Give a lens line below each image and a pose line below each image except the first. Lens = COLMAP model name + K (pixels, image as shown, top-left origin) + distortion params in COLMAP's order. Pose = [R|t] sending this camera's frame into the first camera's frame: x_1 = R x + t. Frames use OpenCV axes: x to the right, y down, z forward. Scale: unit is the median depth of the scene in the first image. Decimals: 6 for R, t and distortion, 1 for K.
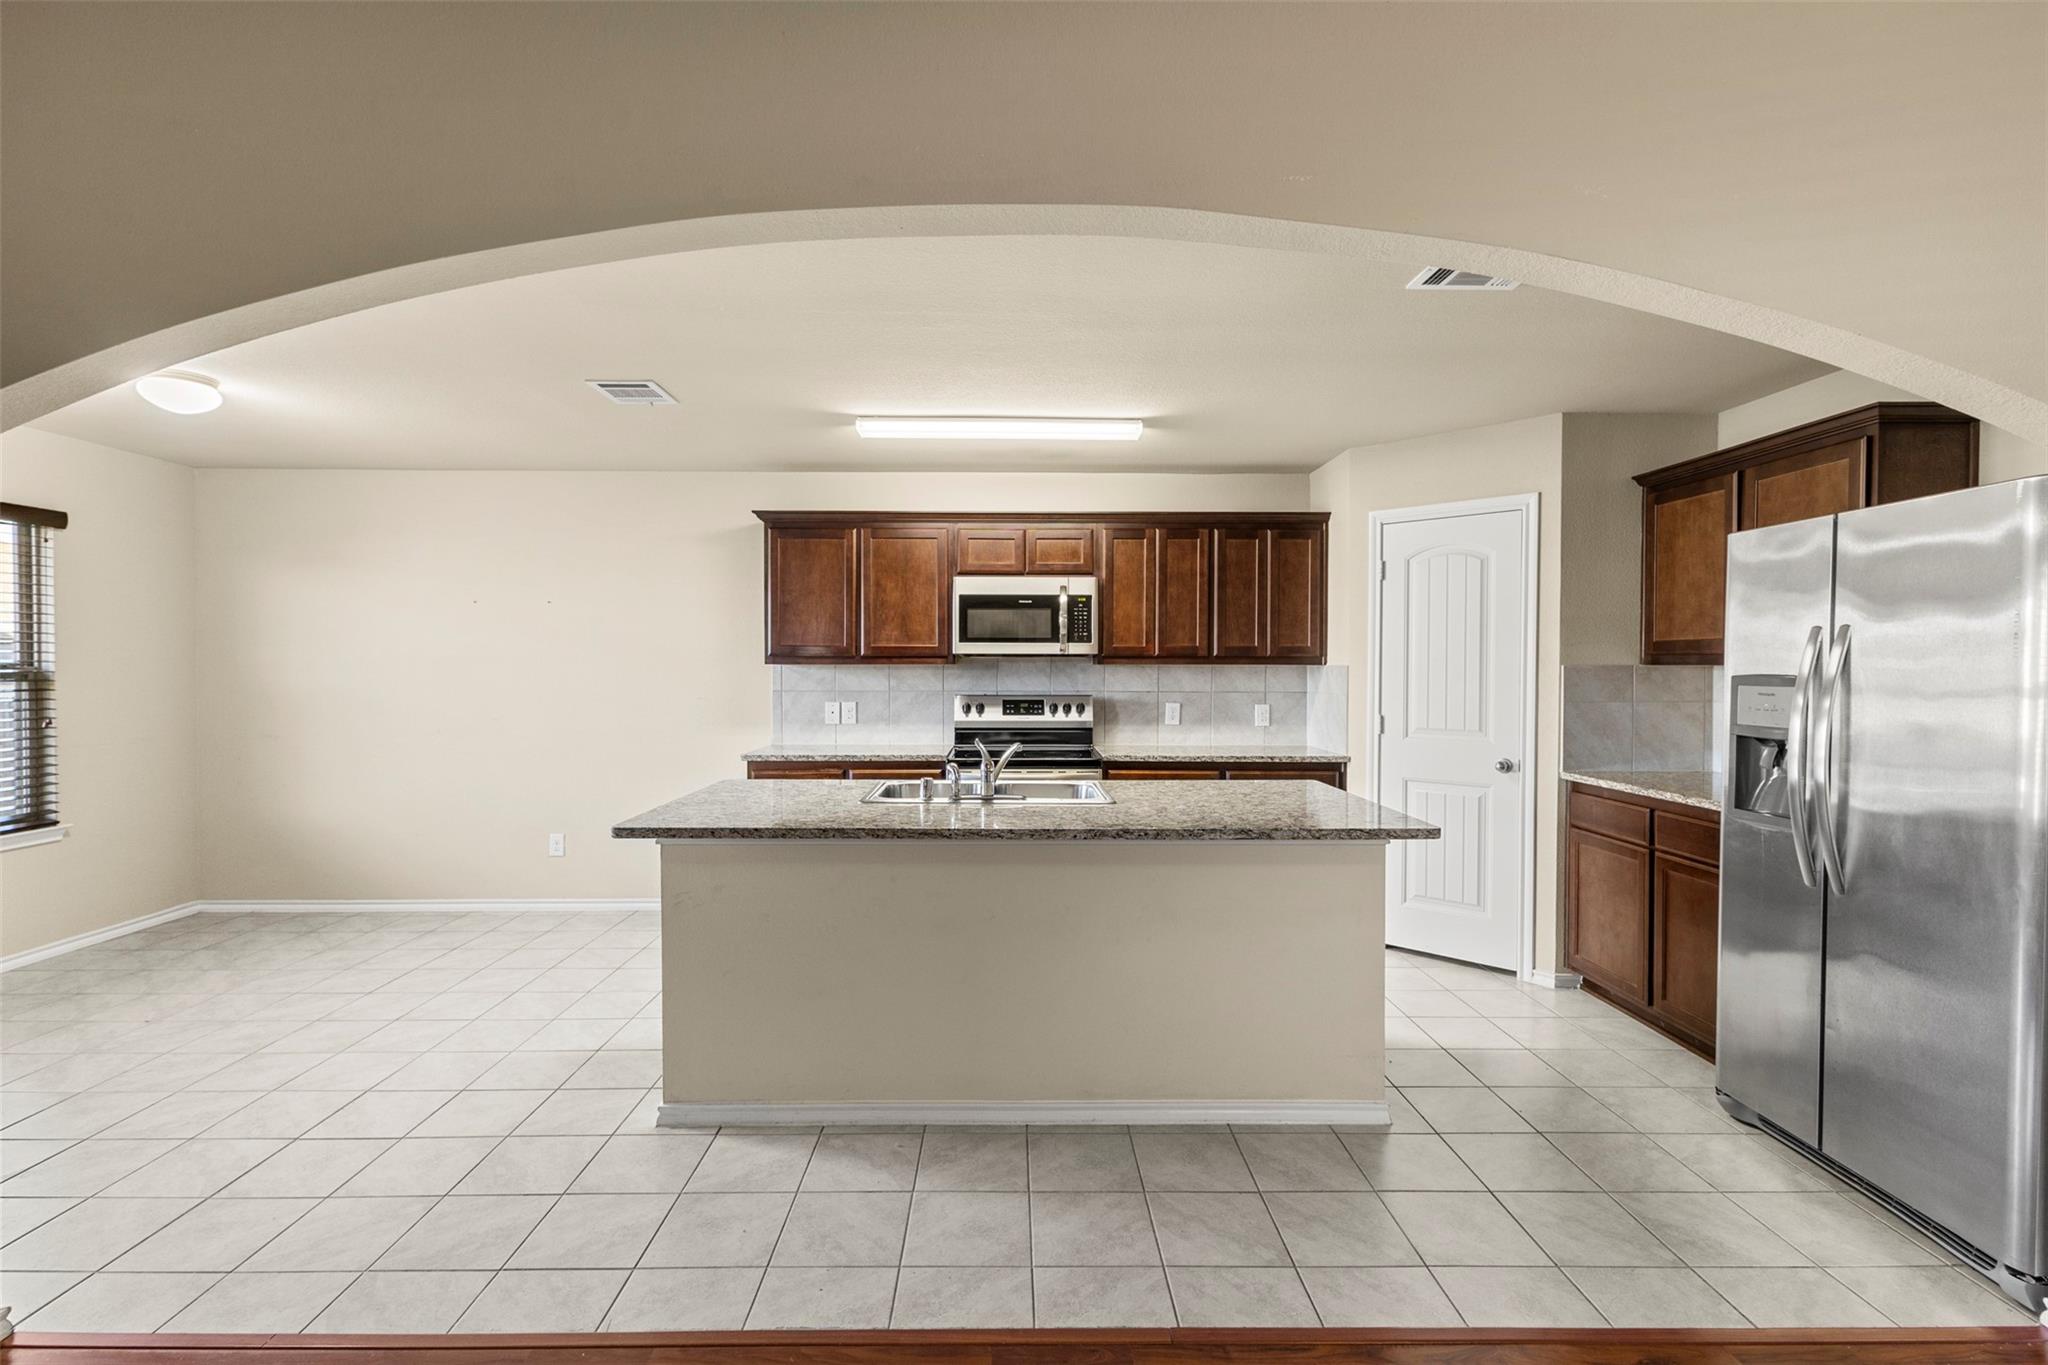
lens RADIAL K [[939.8, 0, 1019.9], [0, 939.8, 680.3], [0, 0, 1]] dist [0.010102, -0.002767]
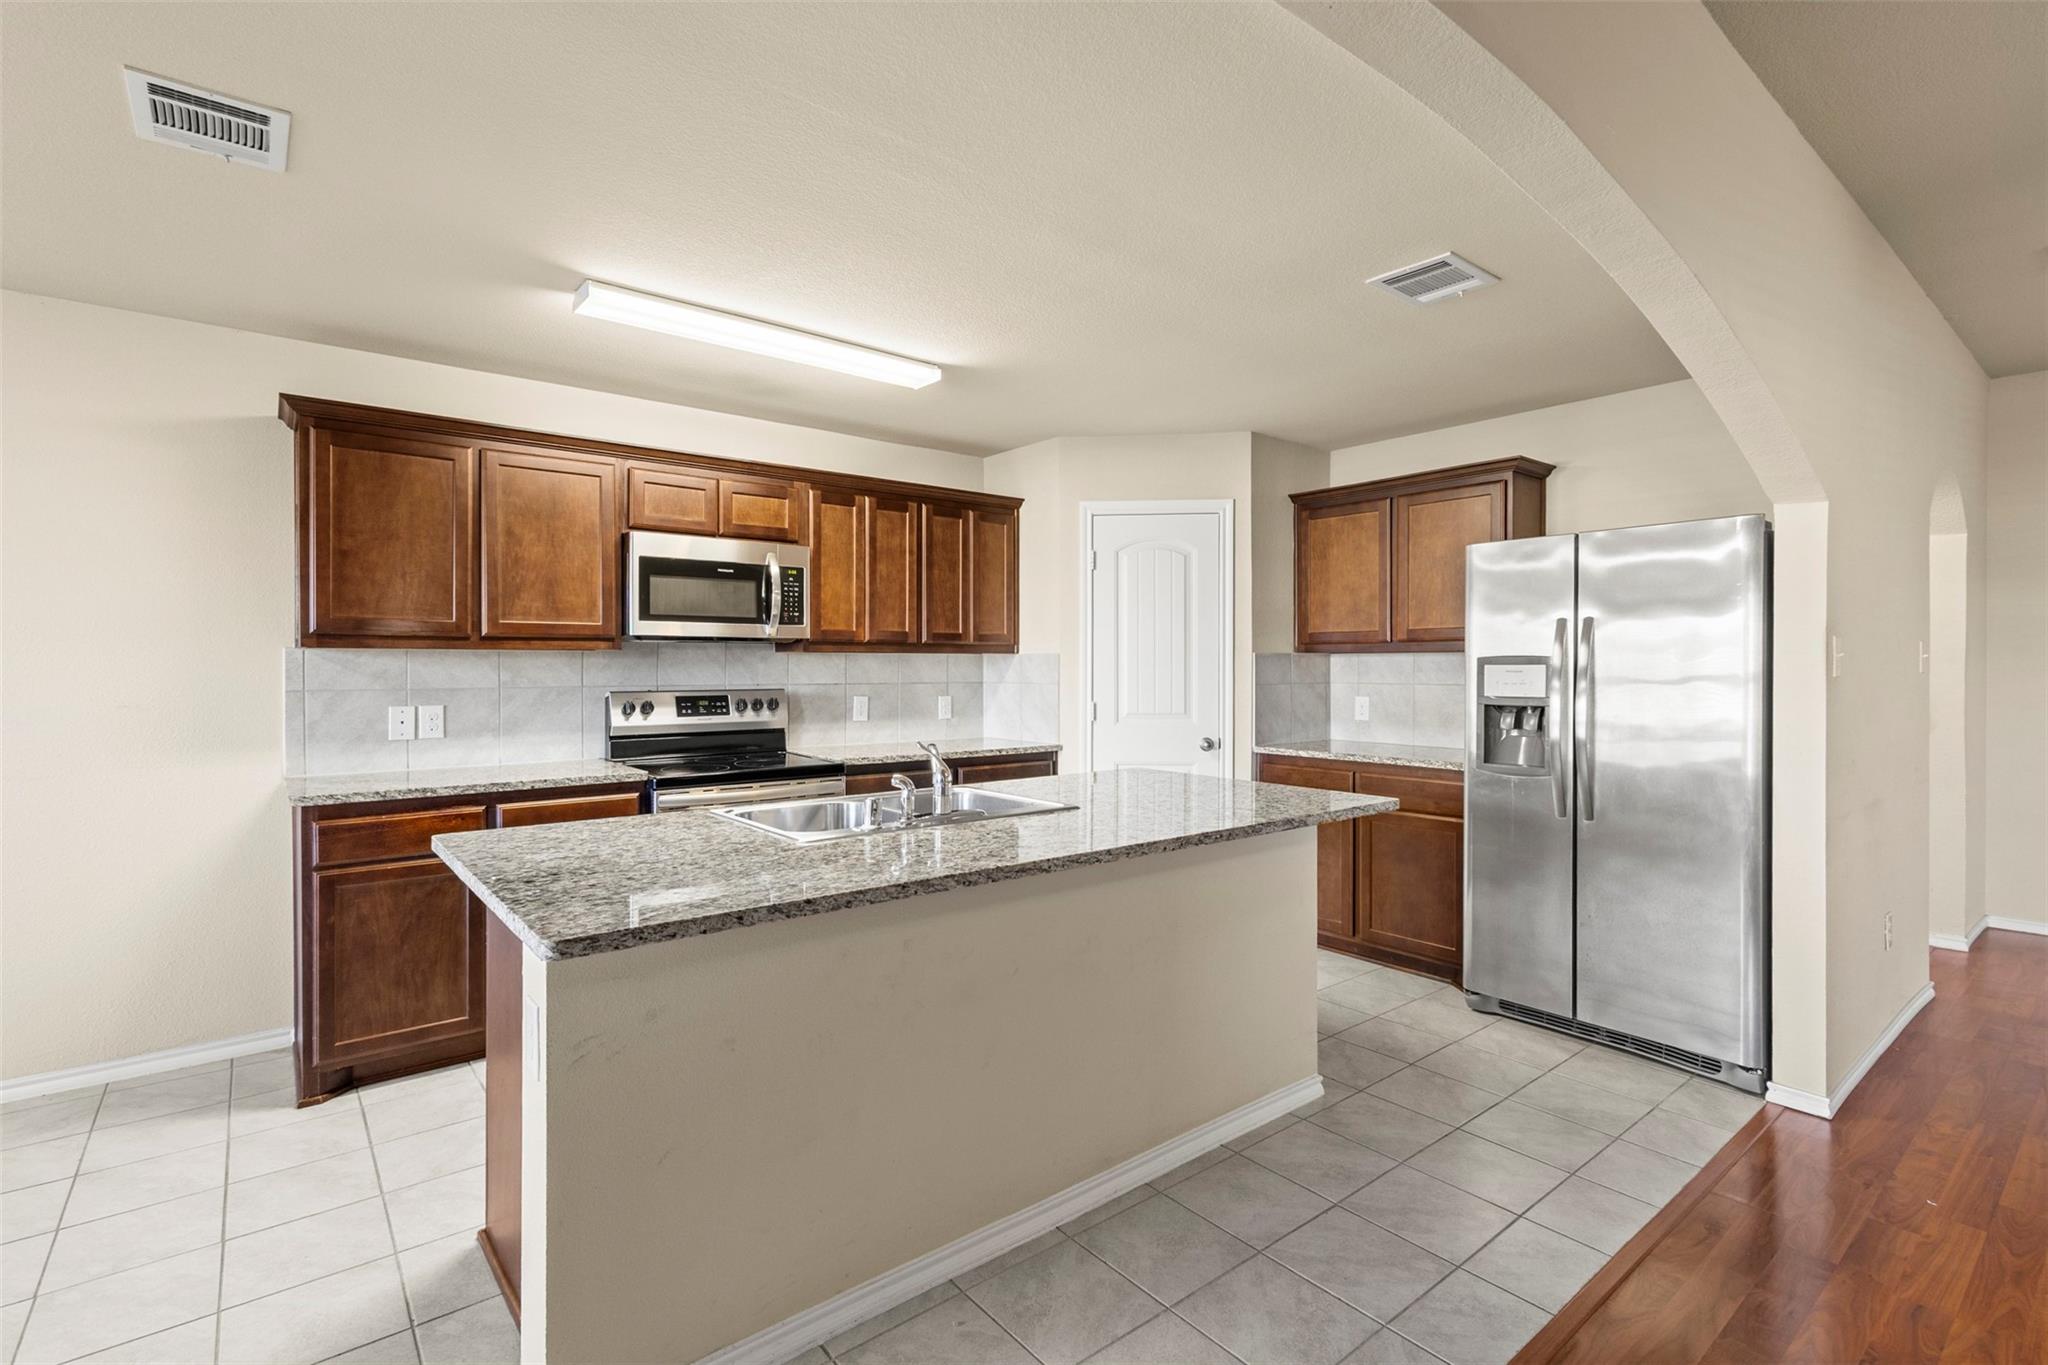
lens RADIAL K [[939.8, 0, 1019.1], [0, 939.8, 670.4], [0, 0, 1]] dist [0.010102, -0.002767]
pose [[0.786945, -0.005200, 0.617002, -0.319168], [0.011575, 0.999913, -0.006336, 0.008454], [-0.616915, 0.012128, 0.786936, 0.253133]]
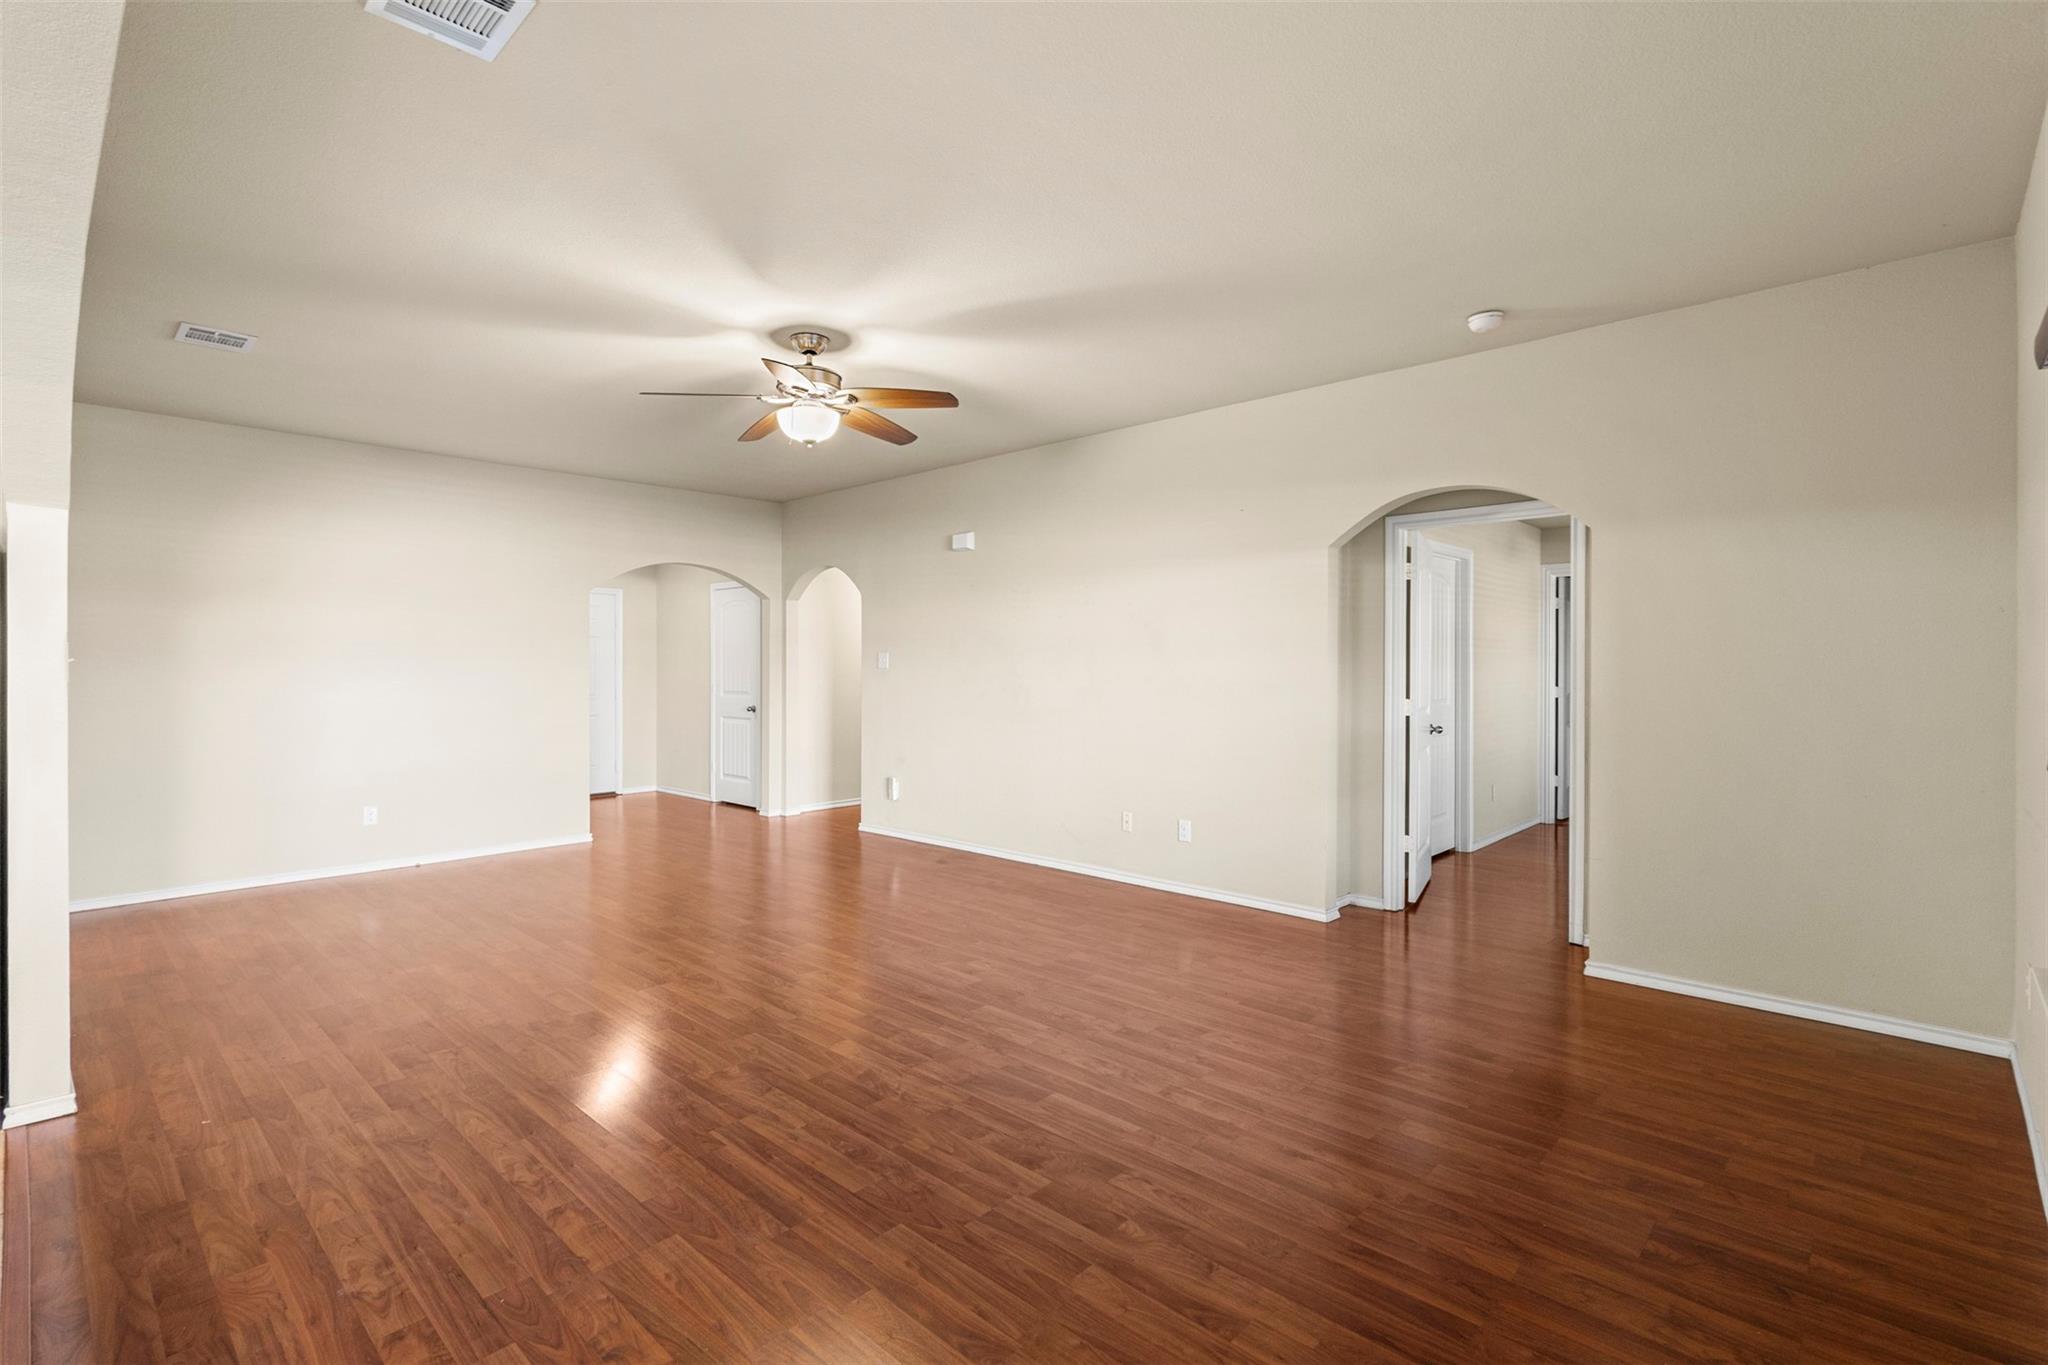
lens RADIAL K [[939.8, 0, 1019.9], [0, 939.8, 668.7], [0, 0, 1]] dist [0.010102, -0.002767]
pose [[-0.717907, -0.004428, 0.696125, -0.417356], [0.010032, 0.999810, 0.016706, 0.001779], [-0.696067, 0.018977, -0.717726, 0.424761]]
